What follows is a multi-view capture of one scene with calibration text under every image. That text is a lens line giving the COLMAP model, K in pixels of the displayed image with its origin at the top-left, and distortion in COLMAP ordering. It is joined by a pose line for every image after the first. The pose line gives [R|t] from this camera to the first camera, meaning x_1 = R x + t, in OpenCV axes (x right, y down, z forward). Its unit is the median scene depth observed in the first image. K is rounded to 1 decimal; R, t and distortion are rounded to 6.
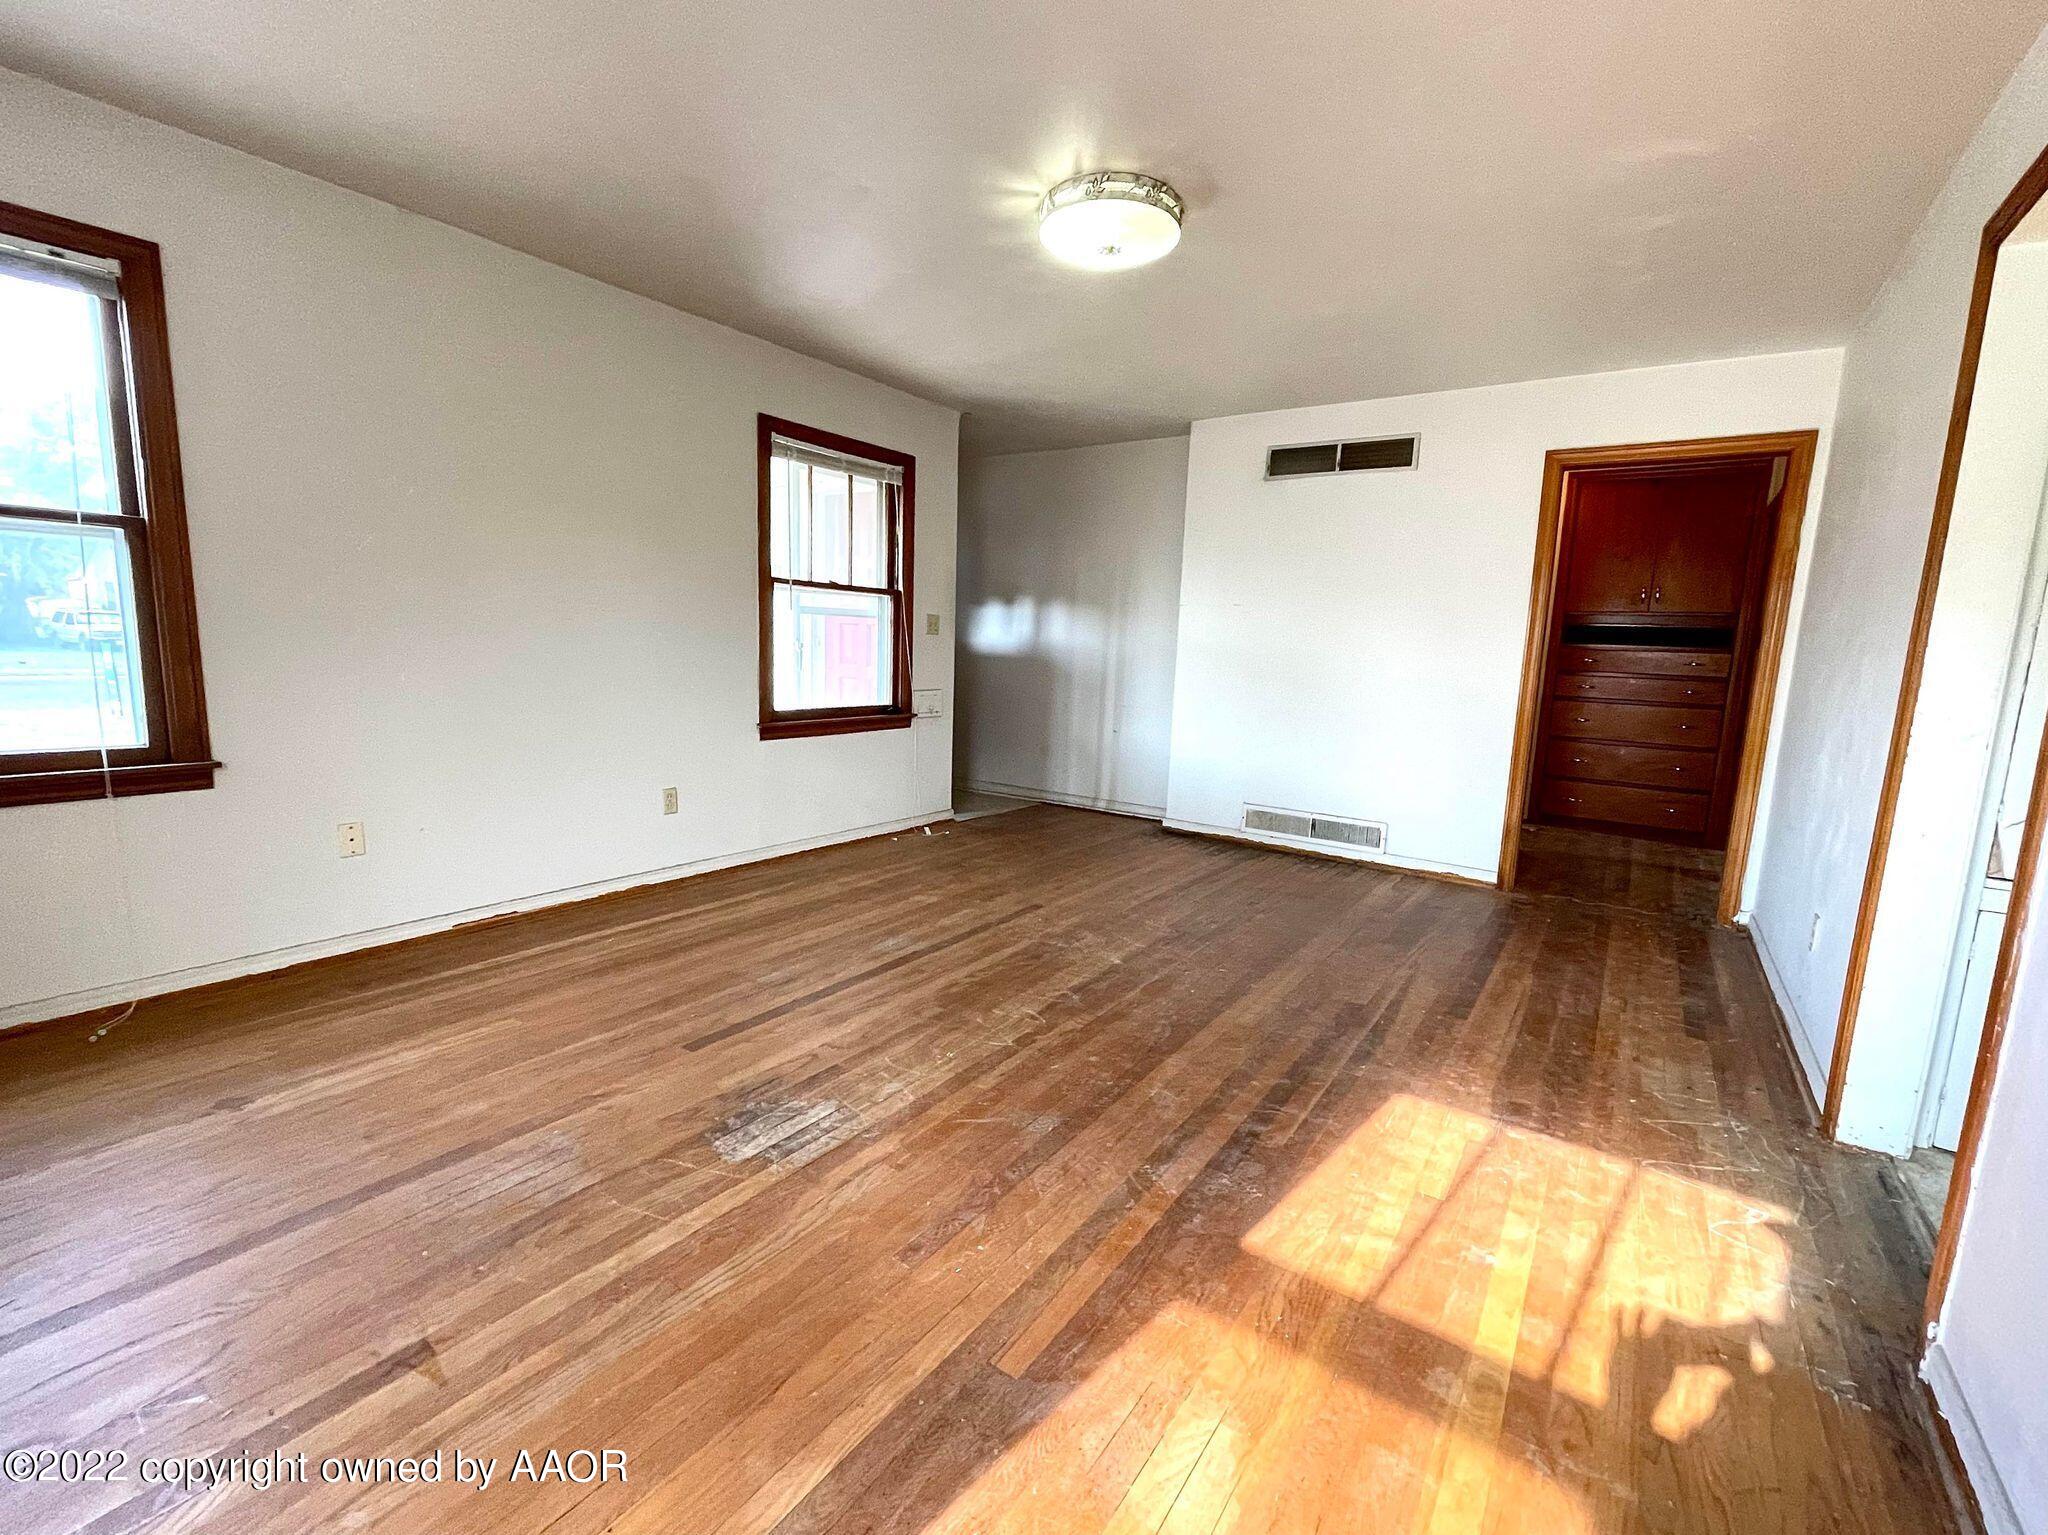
lens RADIAL K [[860.3, 0, 1024.0], [0, 860.3, 767.5], [0, 0, 1]] dist [-0.000310, -0.000104]
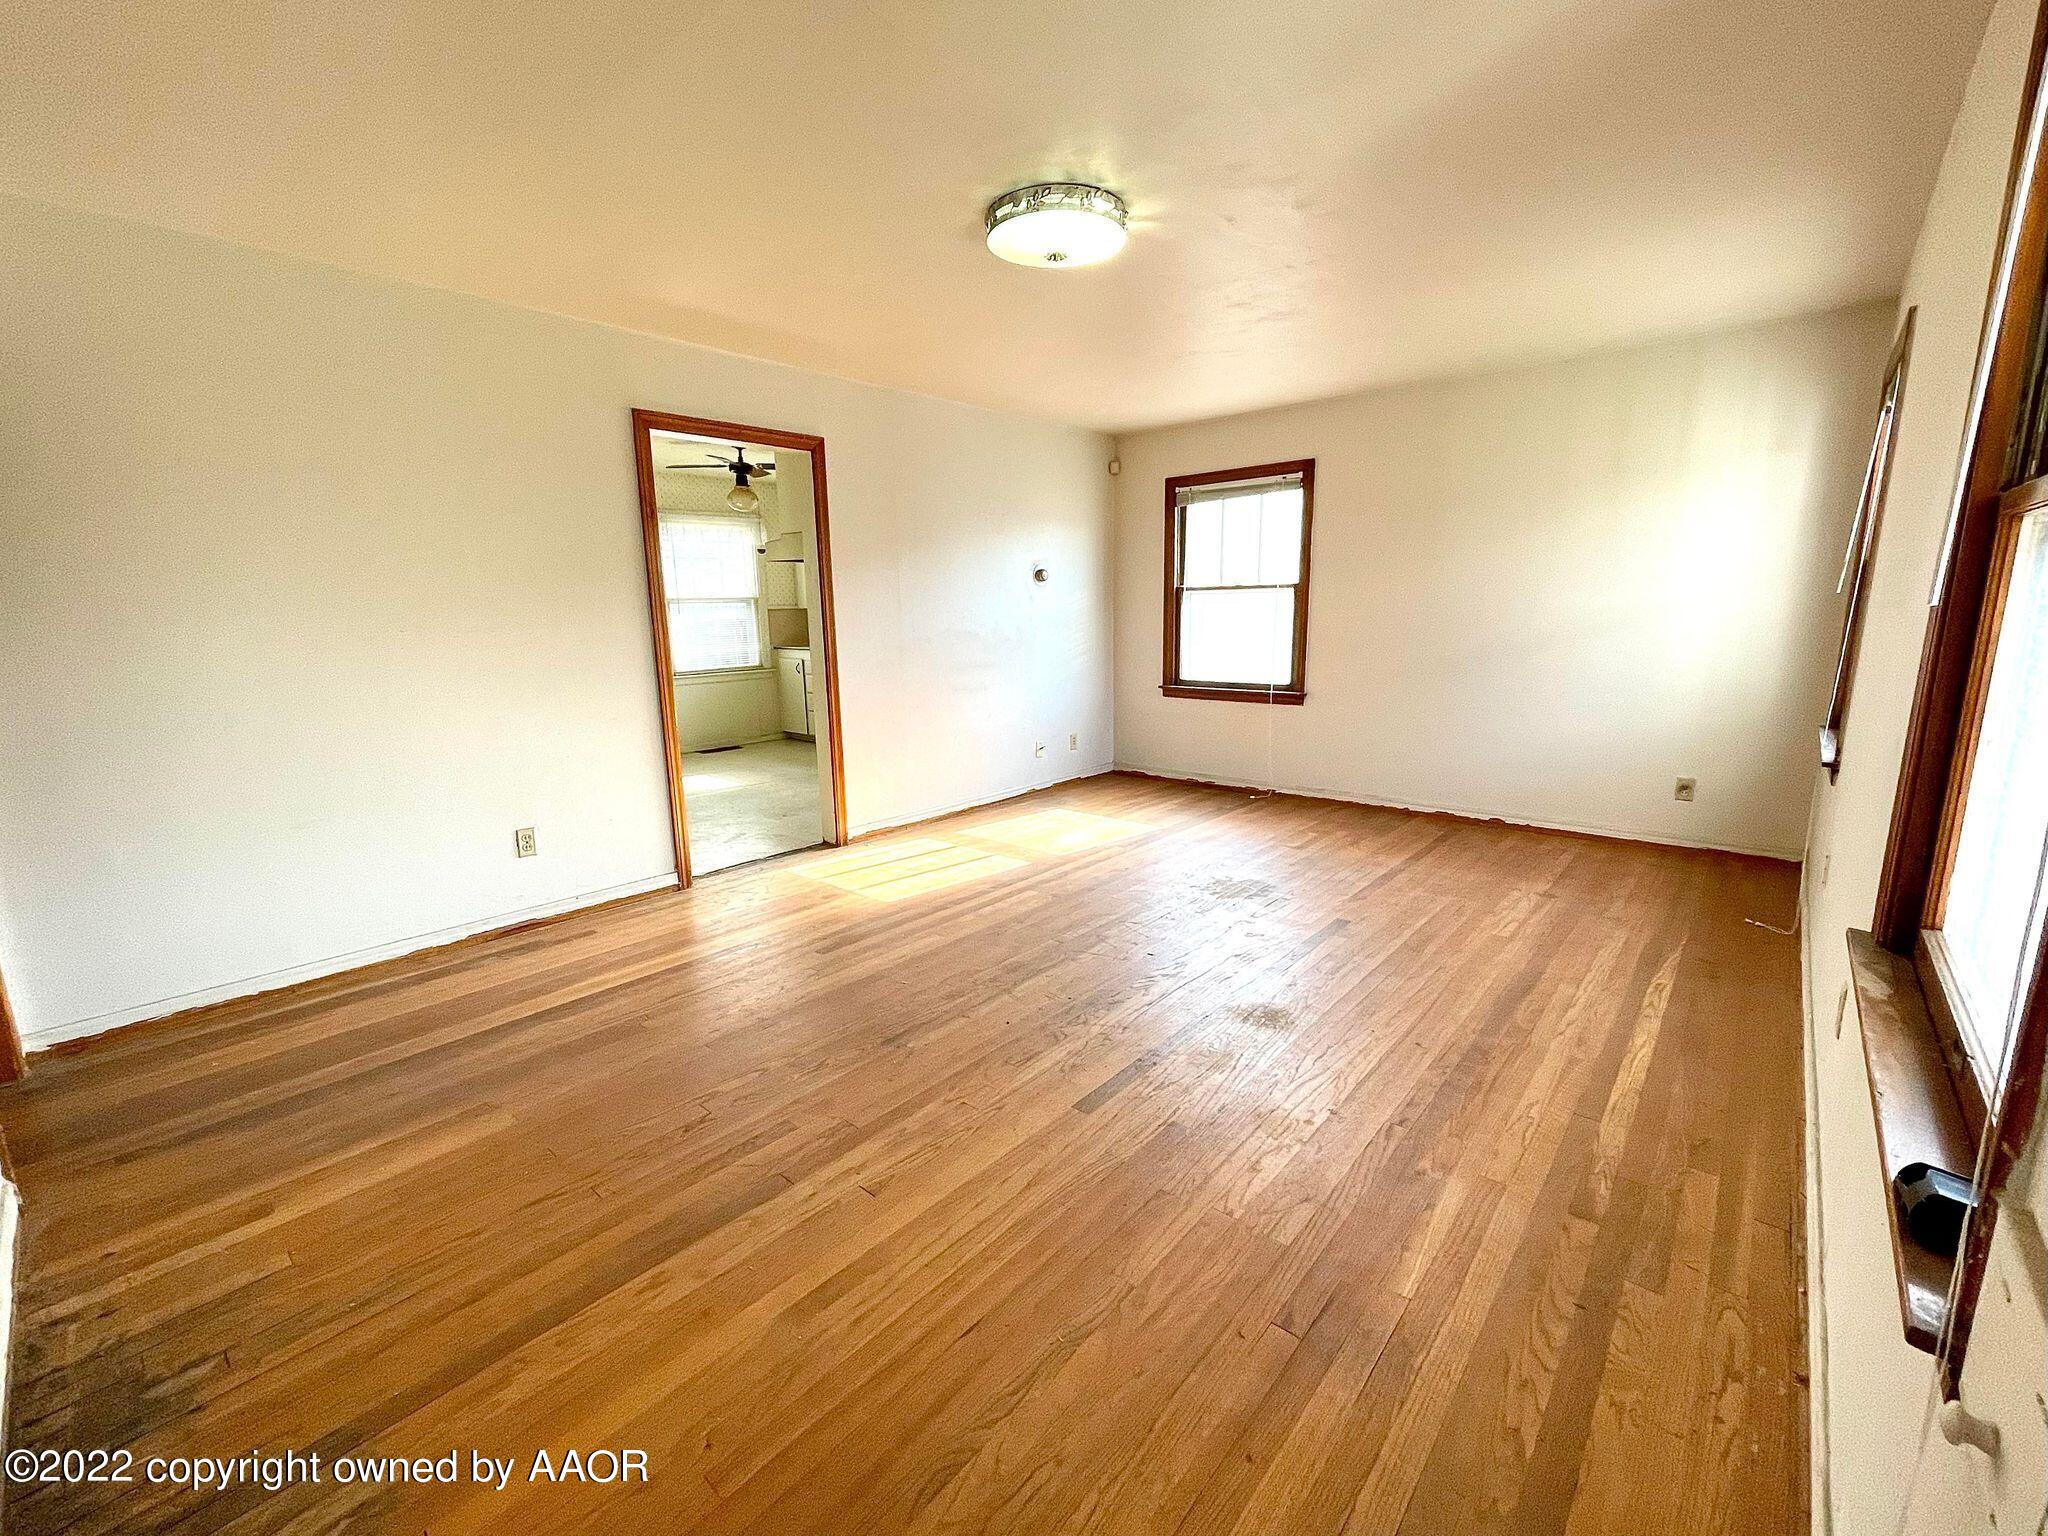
lens RADIAL K [[947.3, 0, 1024.0], [0, 947.3, 768.0], [0, 0, 1]] dist [-0.002478, -0.000552]
pose [[-0.998661, -0.033477, 0.039443, 0.048056], [-0.017666, 0.937248, 0.348217, -0.352416], [-0.048625, 0.347054, -0.936584, 1.953487]]
